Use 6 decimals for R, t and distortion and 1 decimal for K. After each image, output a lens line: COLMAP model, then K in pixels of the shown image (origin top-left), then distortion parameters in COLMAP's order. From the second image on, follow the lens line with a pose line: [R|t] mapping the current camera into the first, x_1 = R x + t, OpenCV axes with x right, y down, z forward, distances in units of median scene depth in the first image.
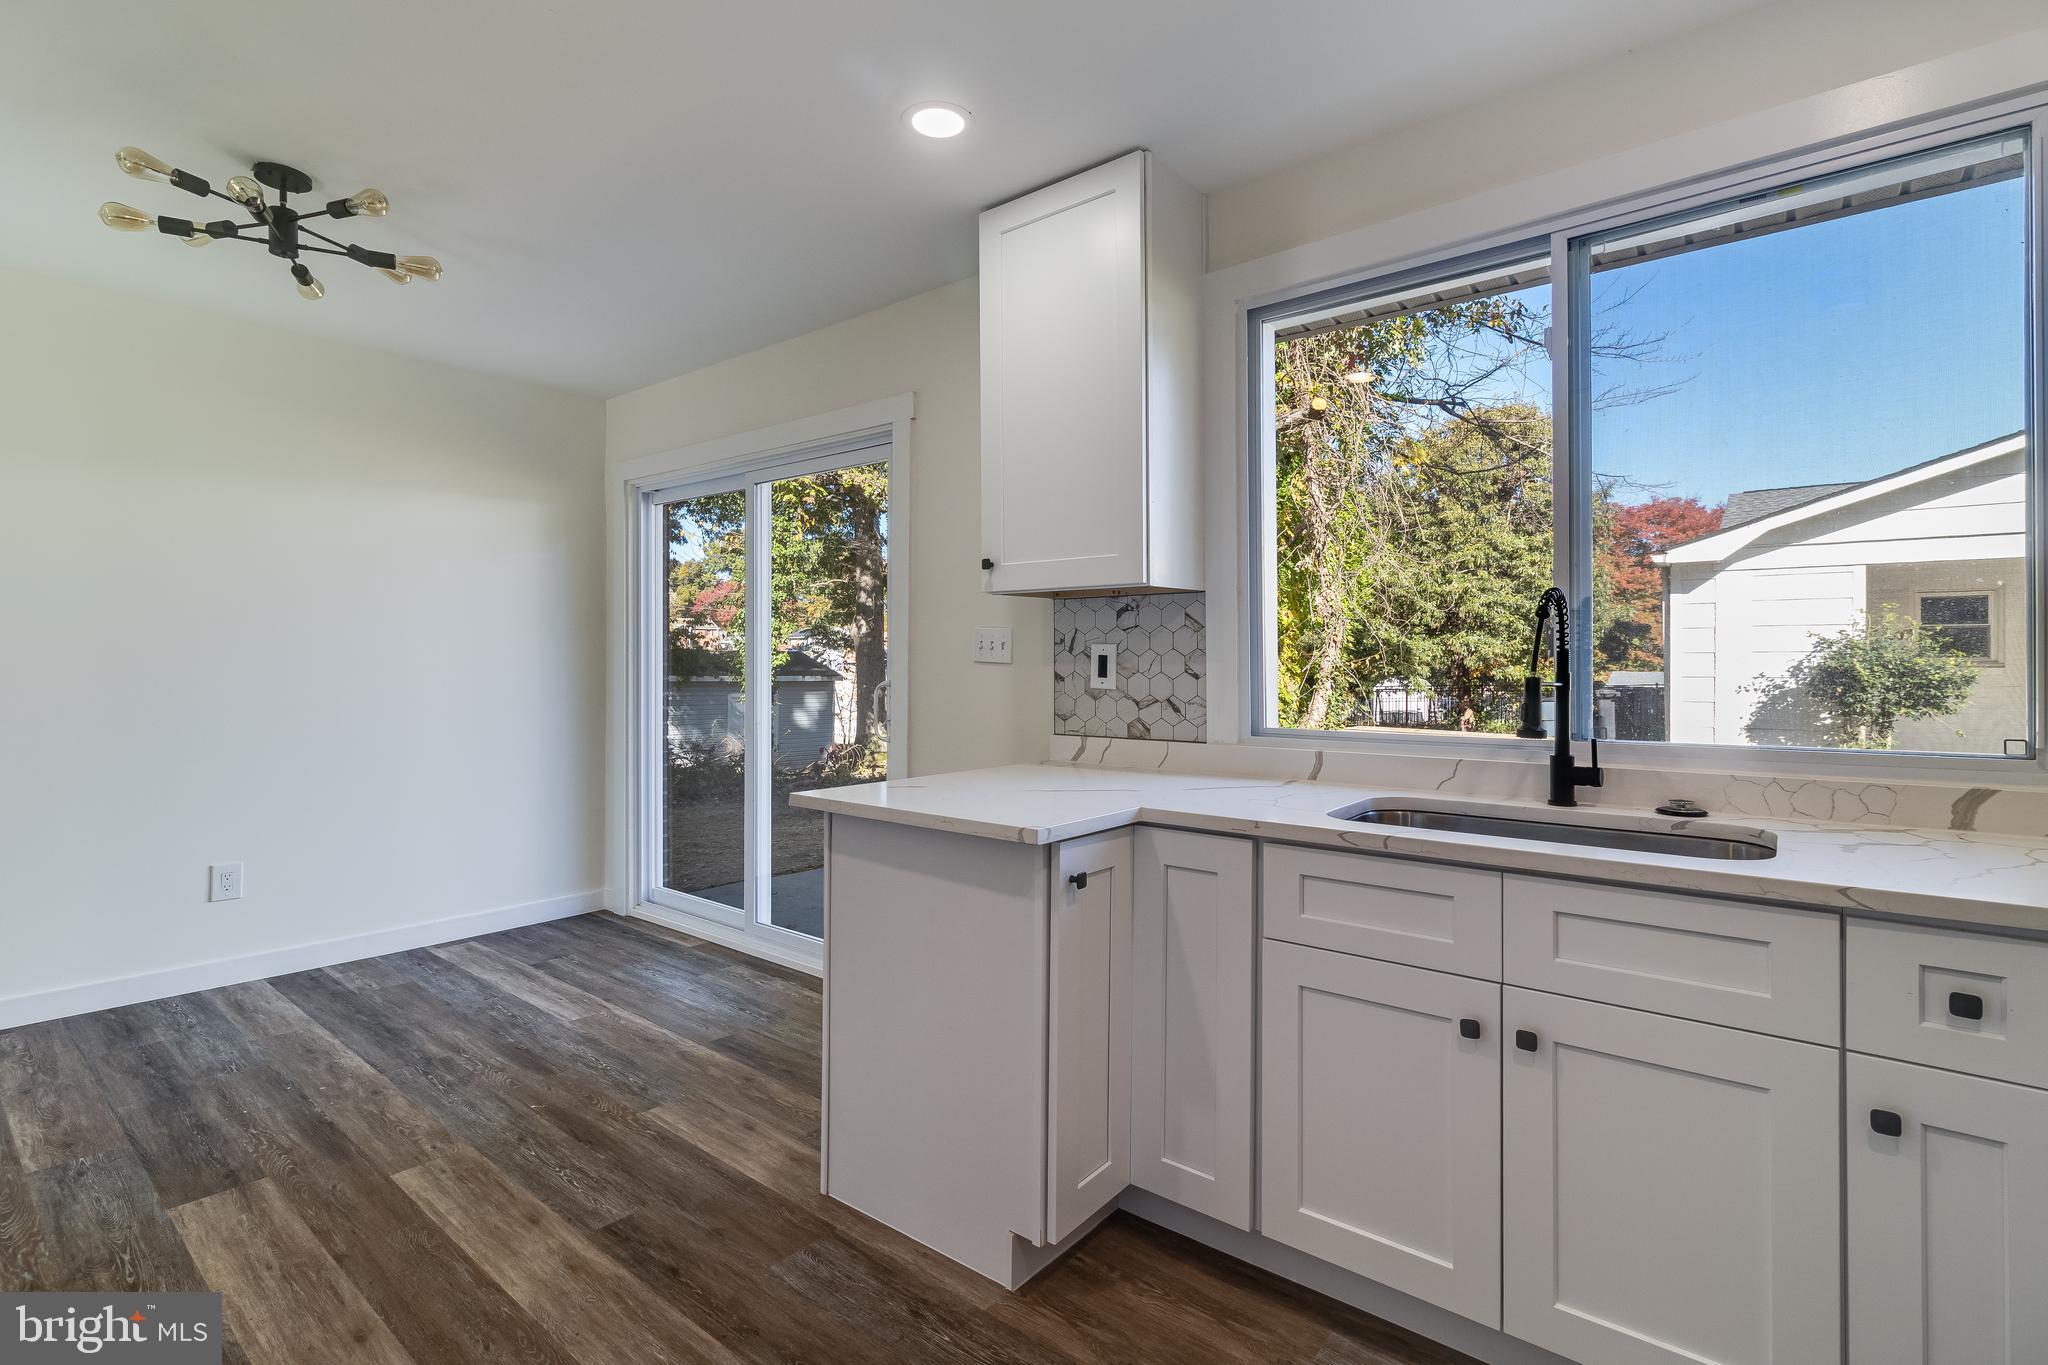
lens RADIAL K [[946.4, 0, 1028.3], [0, 946.4, 667.5], [0, 0, 1]] dist [0.000826, 0.000458]
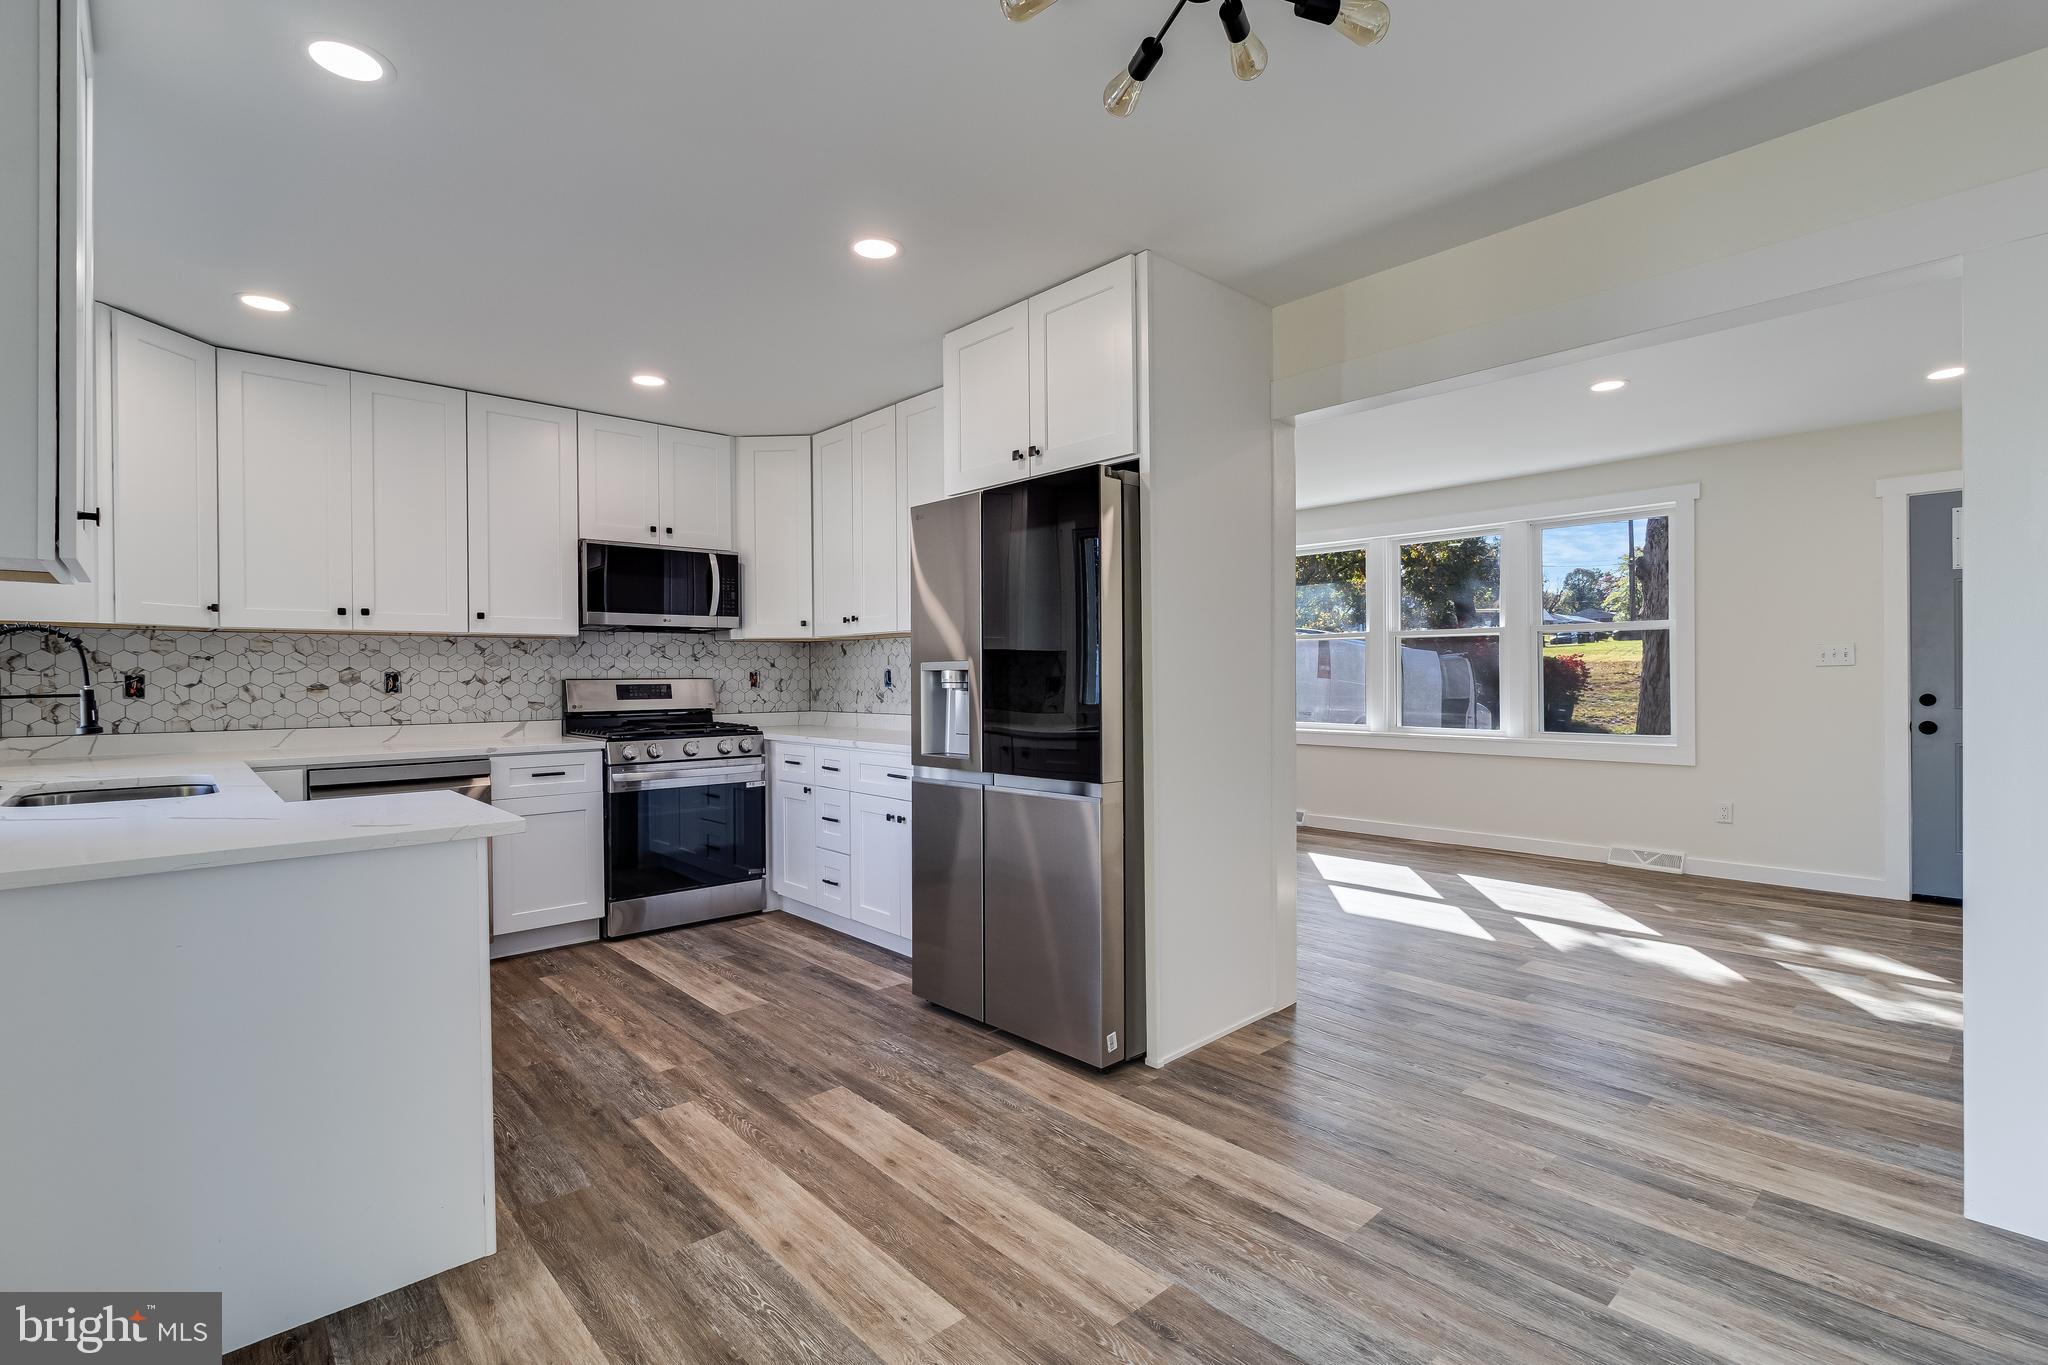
lens RADIAL K [[953.3, 0, 1024.0], [0, 953.3, 682.5], [0, 0, 1]] dist [0.000172, 0.000179]
pose [[-0.988424, 0.003422, 0.151679, -0.747700], [0.005861, 0.999860, 0.015641, -0.010587], [-0.151604, 0.016349, -0.988306, 1.572214]]
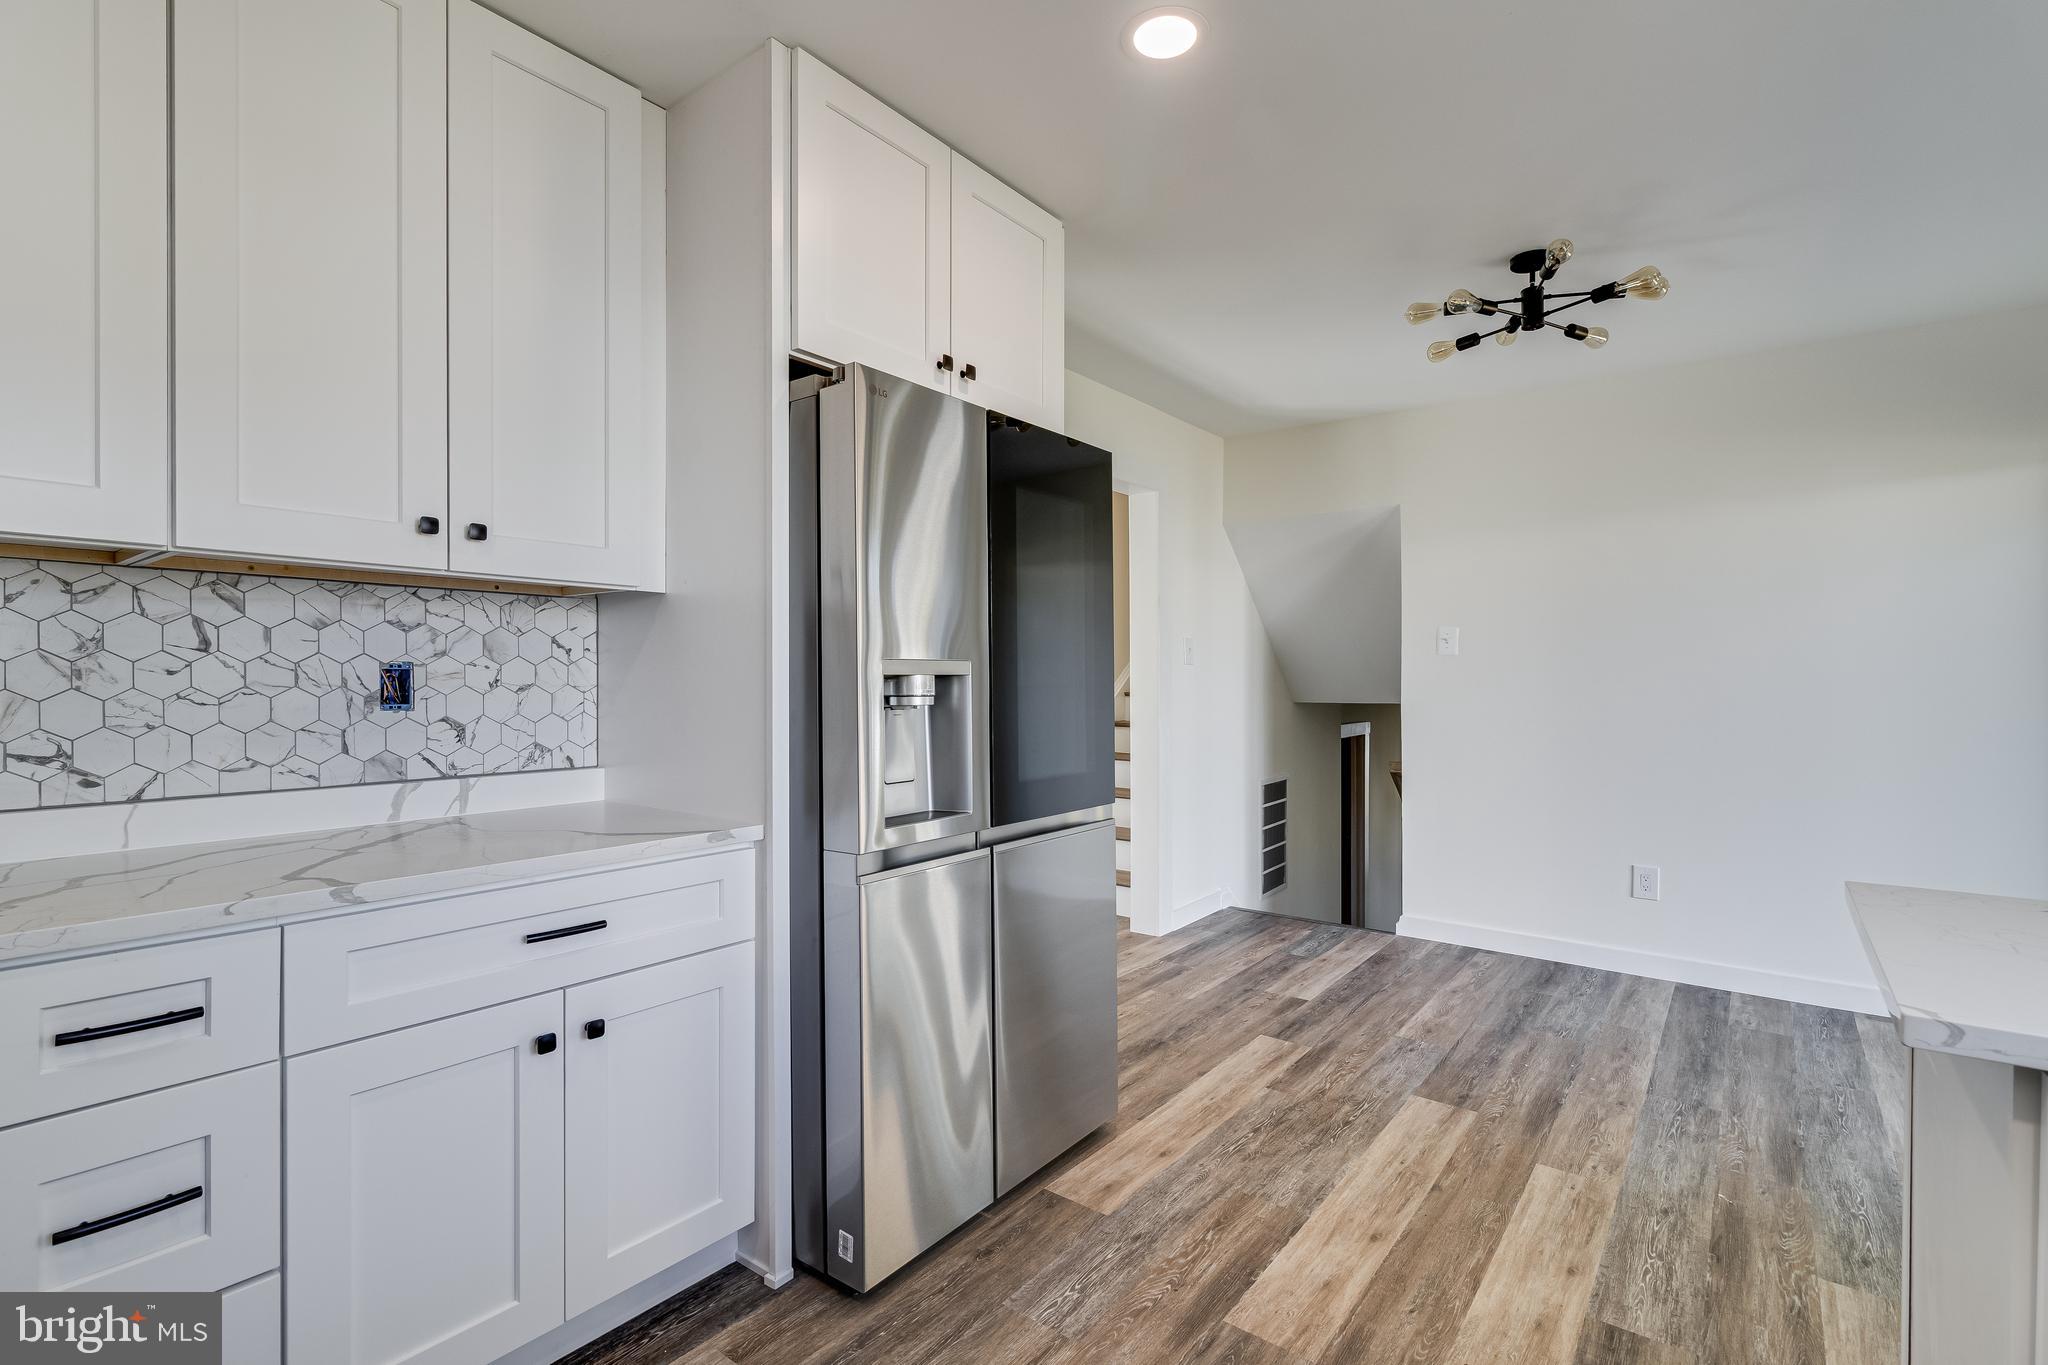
lens RADIAL K [[953.3, 0, 1024.0], [0, 953.3, 682.5], [0, 0, 1]] dist [0.000172, 0.000179]
pose [[0.024842, -0.001026, -0.999691, 0.339991], [-0.006265, 0.999980, -0.001182, -0.000012], [0.999672, 0.006292, 0.024835, 0.346565]]
